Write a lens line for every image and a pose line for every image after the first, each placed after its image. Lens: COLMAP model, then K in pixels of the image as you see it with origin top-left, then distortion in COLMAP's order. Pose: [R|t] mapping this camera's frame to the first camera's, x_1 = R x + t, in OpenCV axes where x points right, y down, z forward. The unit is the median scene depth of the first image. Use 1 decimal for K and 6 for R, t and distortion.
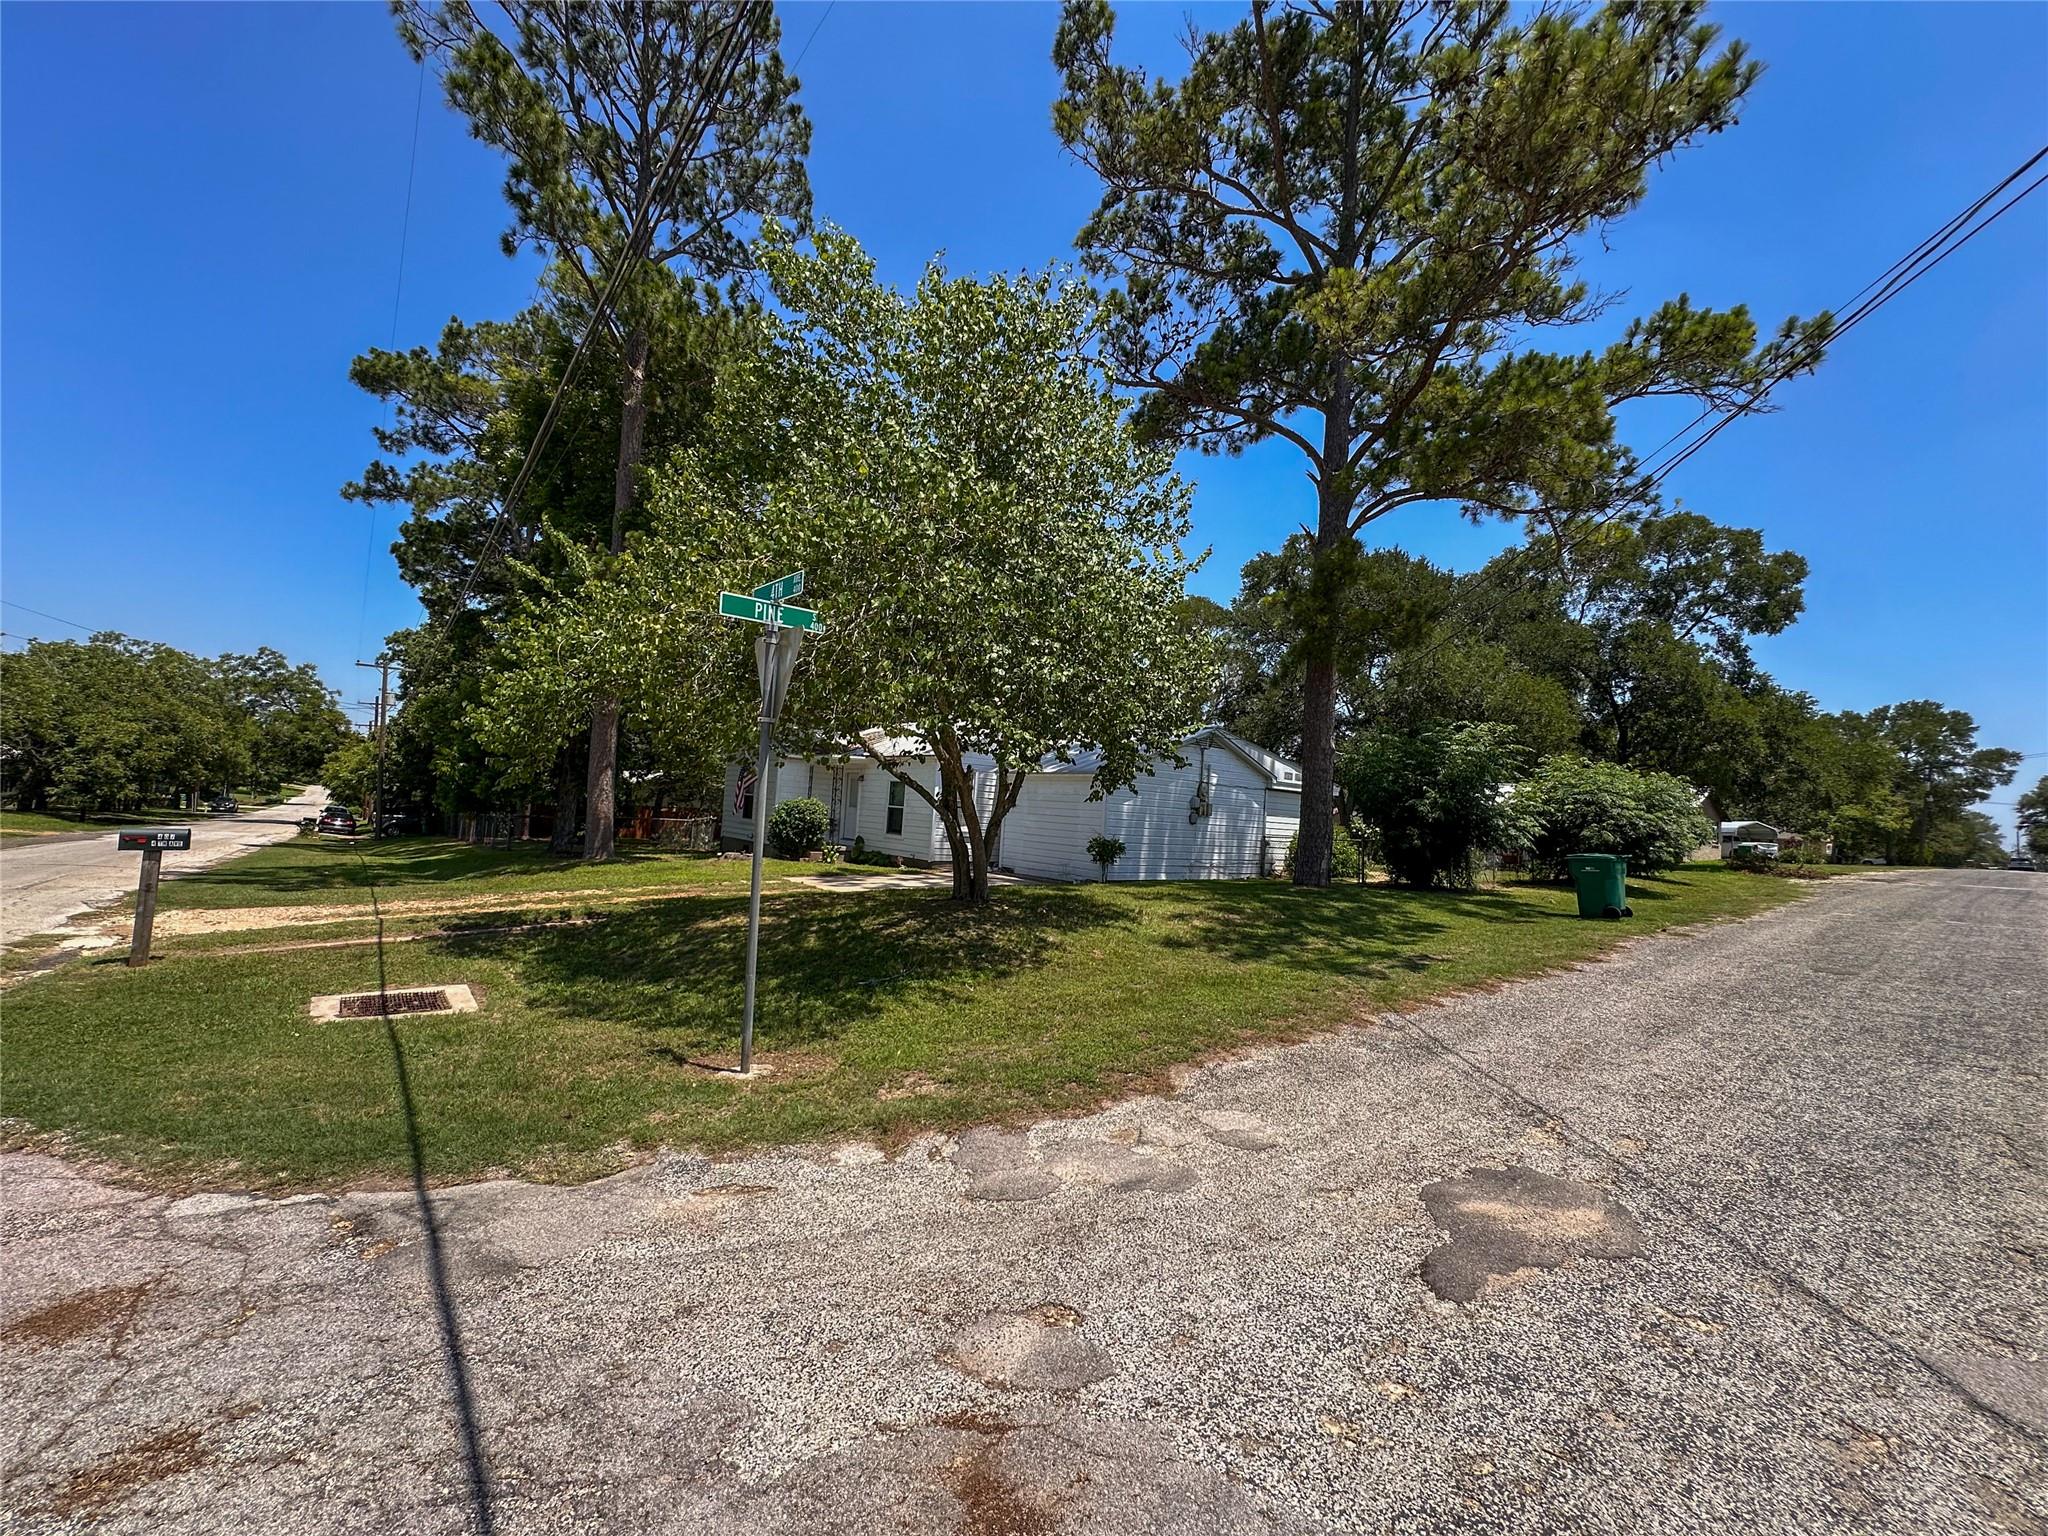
lens RADIAL K [[827.5, 0, 1023.8], [0, 827.5, 765.4], [0, 0, 1]] dist [-0.003603, -0.000342]
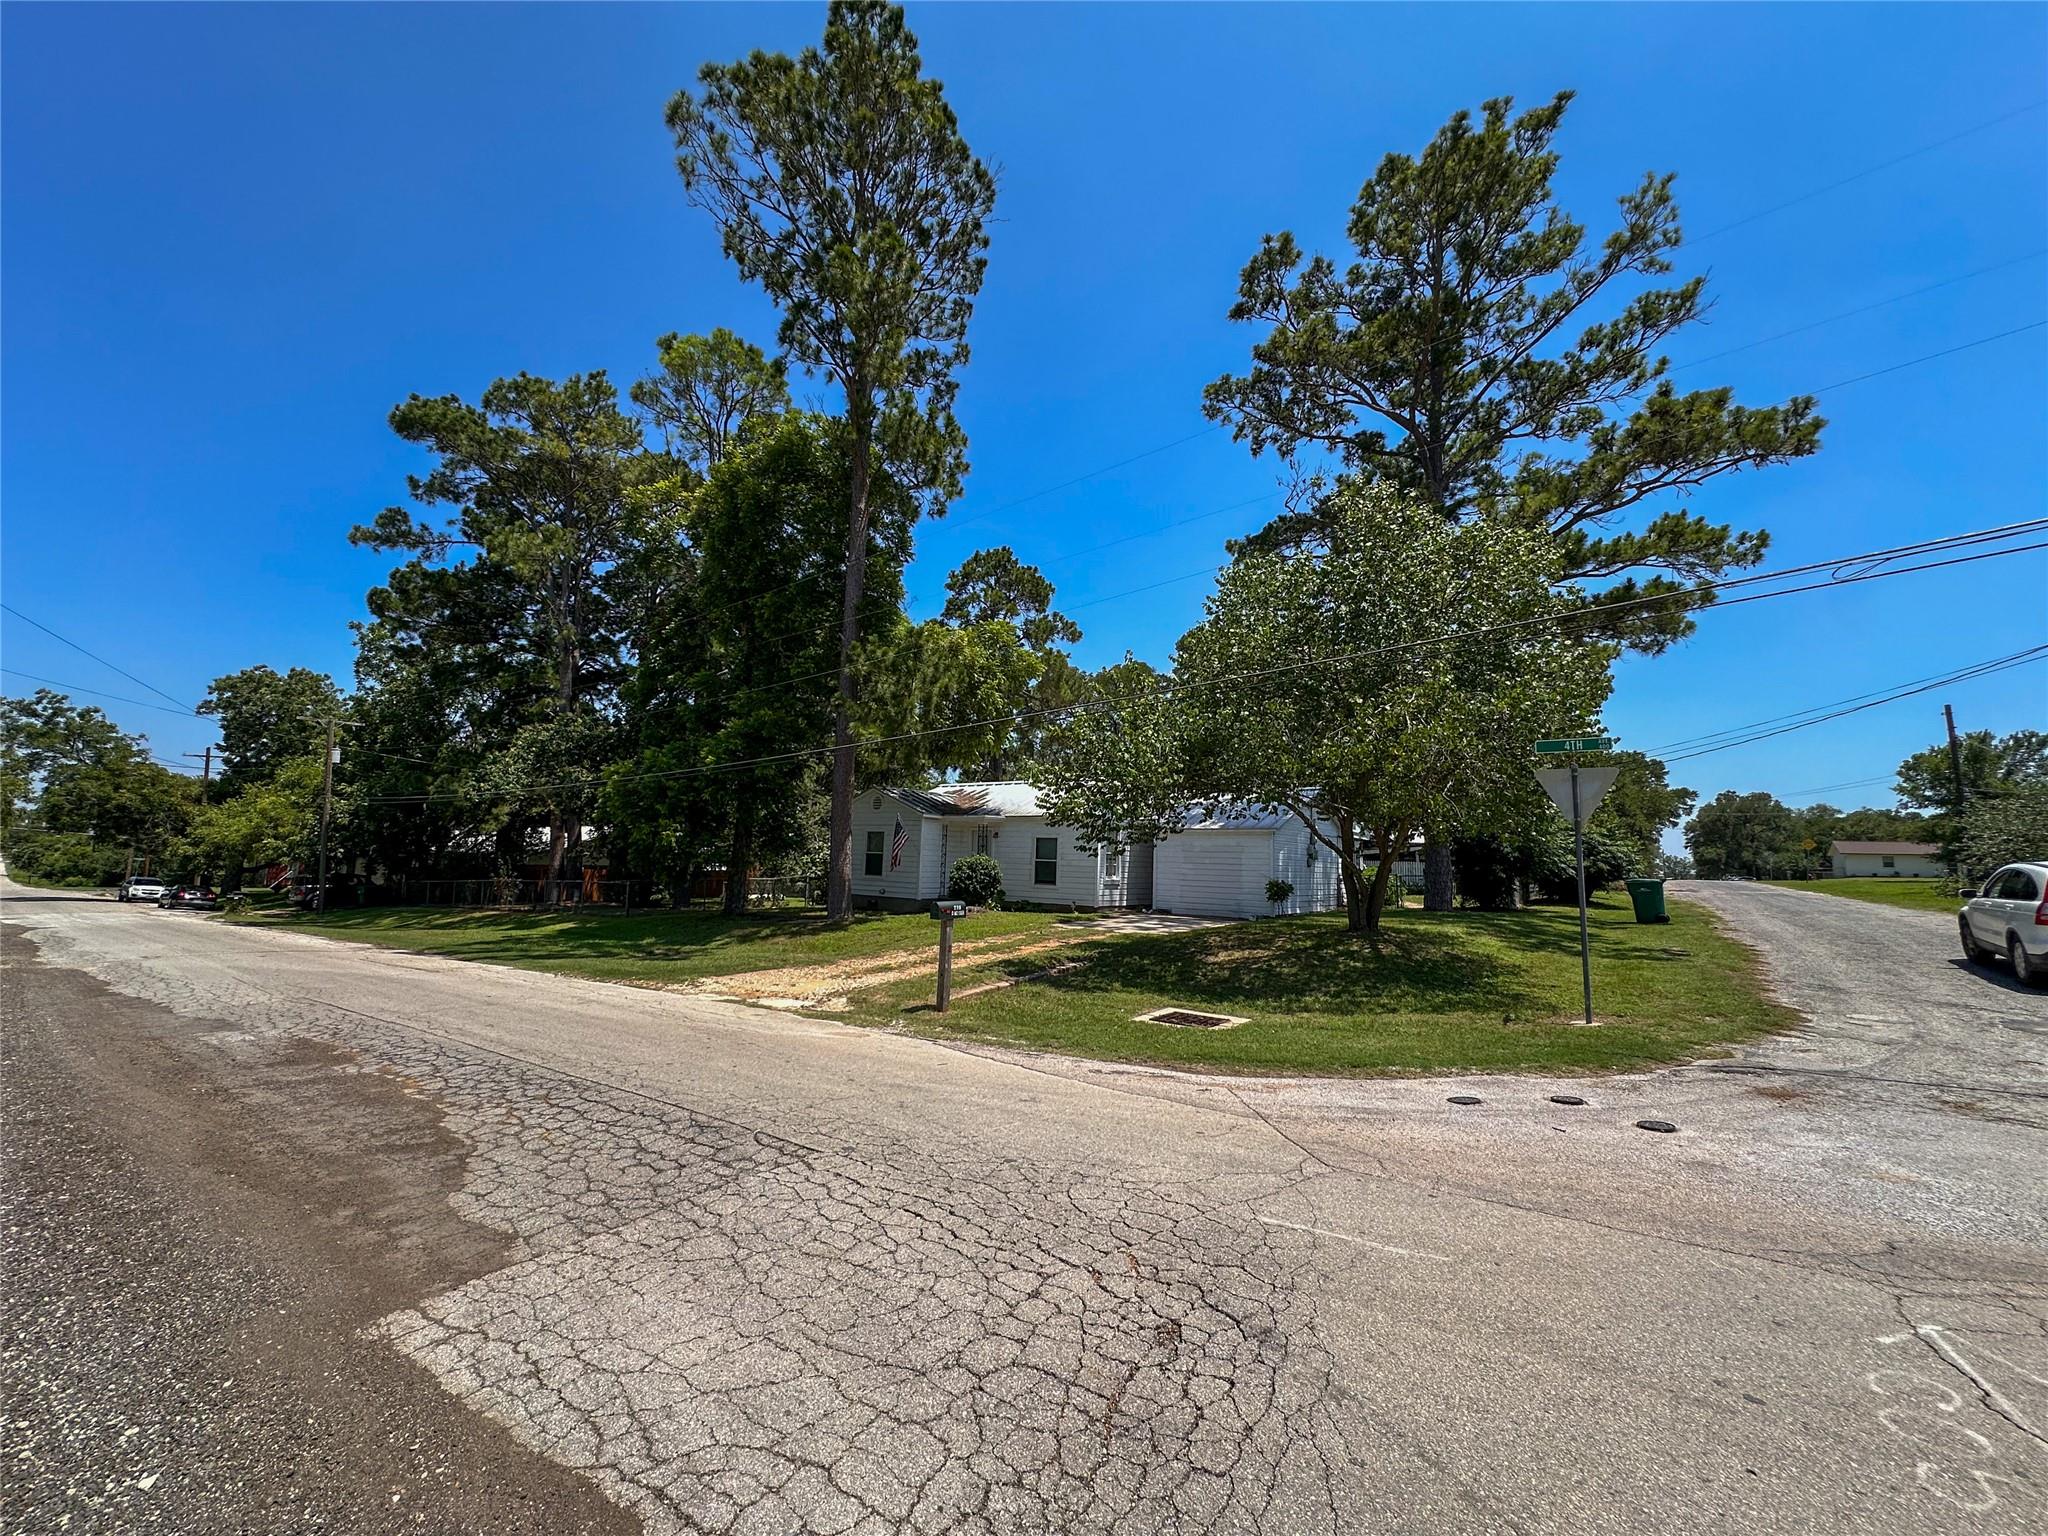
lens RADIAL K [[827.5, 0, 1023.8], [0, 827.5, 765.4], [0, 0, 1]] dist [-0.003603, -0.000342]
pose [[0.971229, -0.004010, 0.238114, -0.454525], [0.016060, 0.998685, -0.048689, -0.025061], [-0.237606, 0.051112, 0.970016, -0.101450]]
